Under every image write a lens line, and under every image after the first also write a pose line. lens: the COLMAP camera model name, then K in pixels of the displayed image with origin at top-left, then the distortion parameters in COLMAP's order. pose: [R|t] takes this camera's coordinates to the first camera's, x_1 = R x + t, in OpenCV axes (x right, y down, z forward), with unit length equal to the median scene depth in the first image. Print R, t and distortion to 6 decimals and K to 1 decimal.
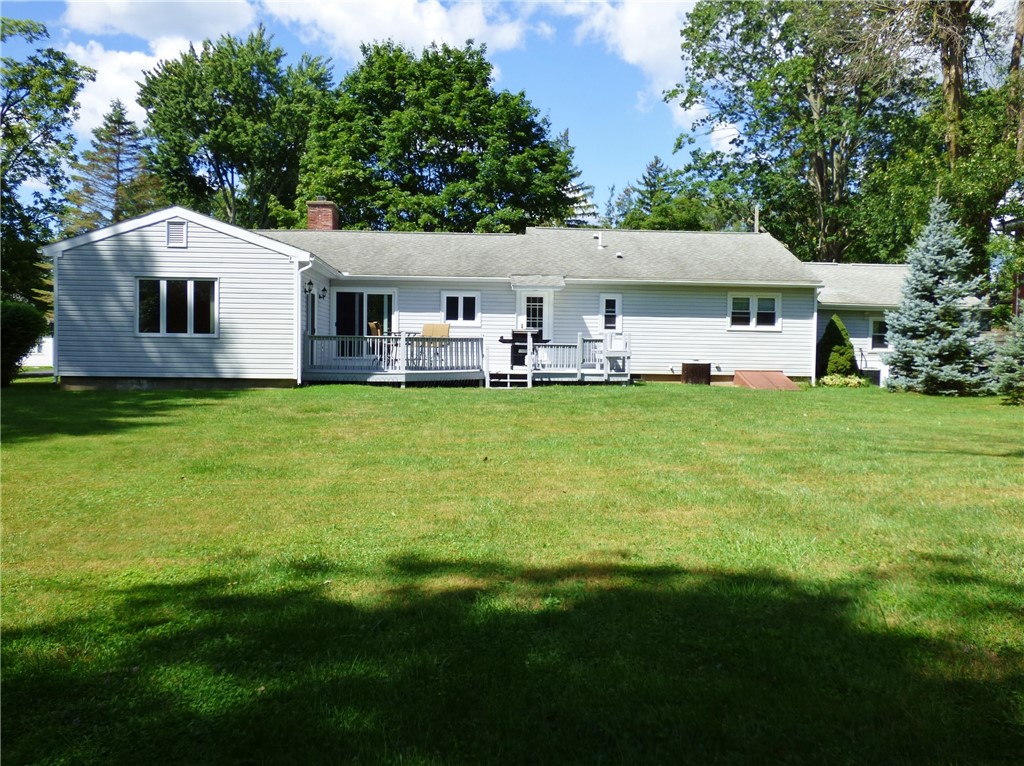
lens RADIAL K [[950.6, 0, 514.5], [0, 950.6, 381.3], [0, 0, 1]] dist [-0.017723, 0.000000]
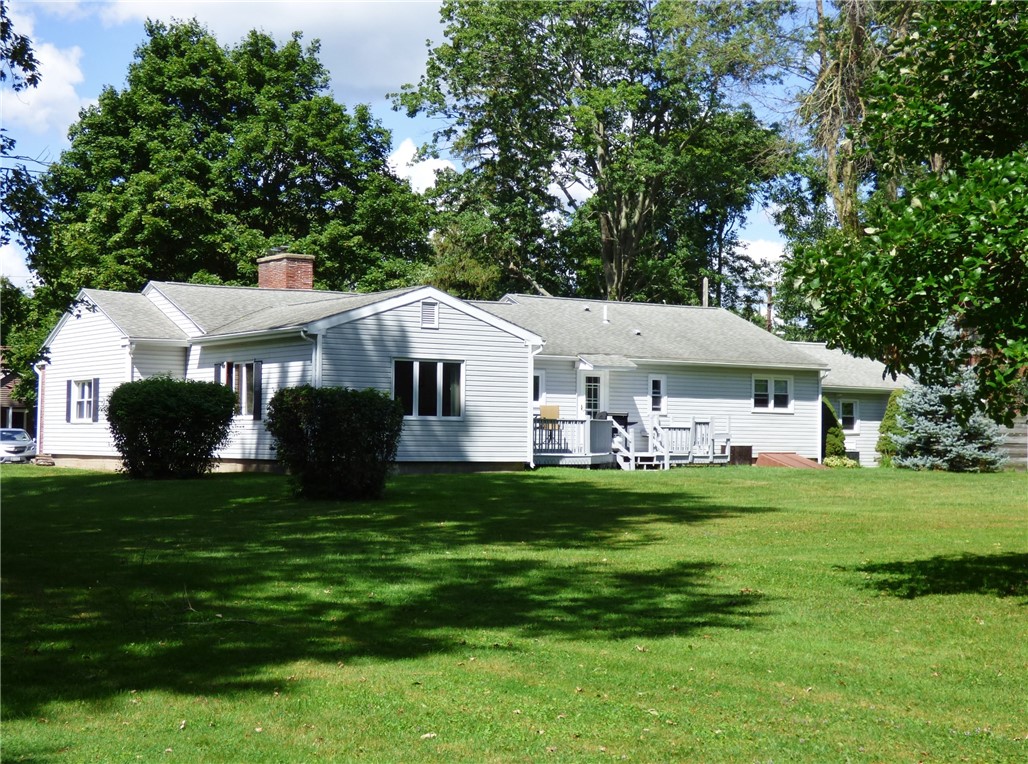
lens RADIAL K [[1666.3, 0, 515.3], [0, 1666.3, 383.7], [0, 0, 1]] dist [0.024335, 0.000000]
pose [[0.874289, 0.011516, 0.485269, -0.847430], [0.018389, 0.998215, -0.056820, 0.011308], [-0.485057, 0.058600, 0.872517, -0.410420]]
